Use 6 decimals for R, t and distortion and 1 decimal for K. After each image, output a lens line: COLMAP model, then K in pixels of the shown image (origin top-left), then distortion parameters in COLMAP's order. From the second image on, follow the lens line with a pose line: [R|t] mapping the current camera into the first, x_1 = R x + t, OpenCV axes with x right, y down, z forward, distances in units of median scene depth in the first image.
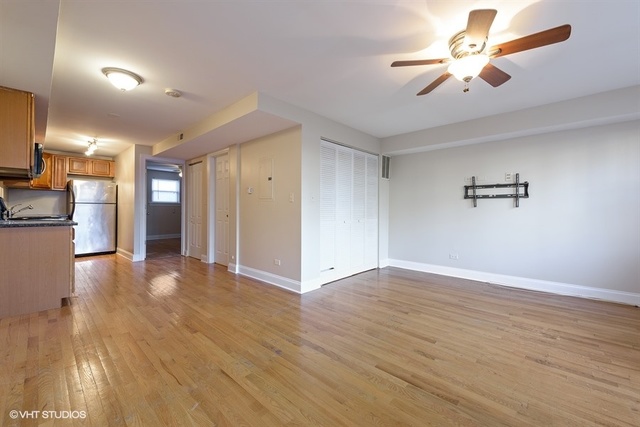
lens RADIAL K [[259.8, 0, 323.2], [0, 259.8, 210.5], [0, 0, 1]] dist [-0.000161, -0.000015]
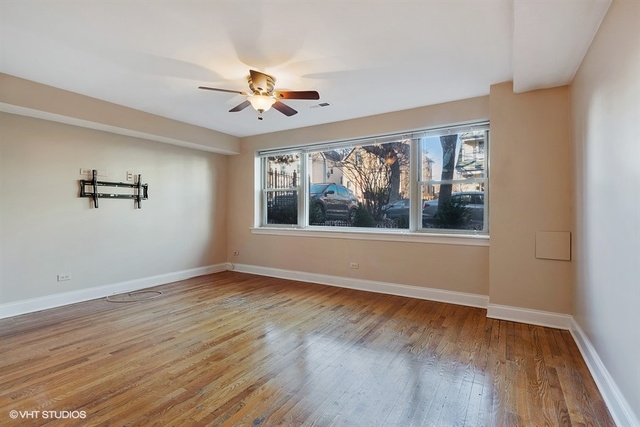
lens RADIAL K [[314.9, 0, 321.9], [0, 314.9, 211.3], [0, 0, 1]] dist [0.001829, 0.000028]
pose [[-0.204459, -0.008726, 0.978836, -0.574799], [0.001077, 0.999958, 0.009139, -0.012059], [-0.978875, 0.002923, -0.204440, 0.564363]]
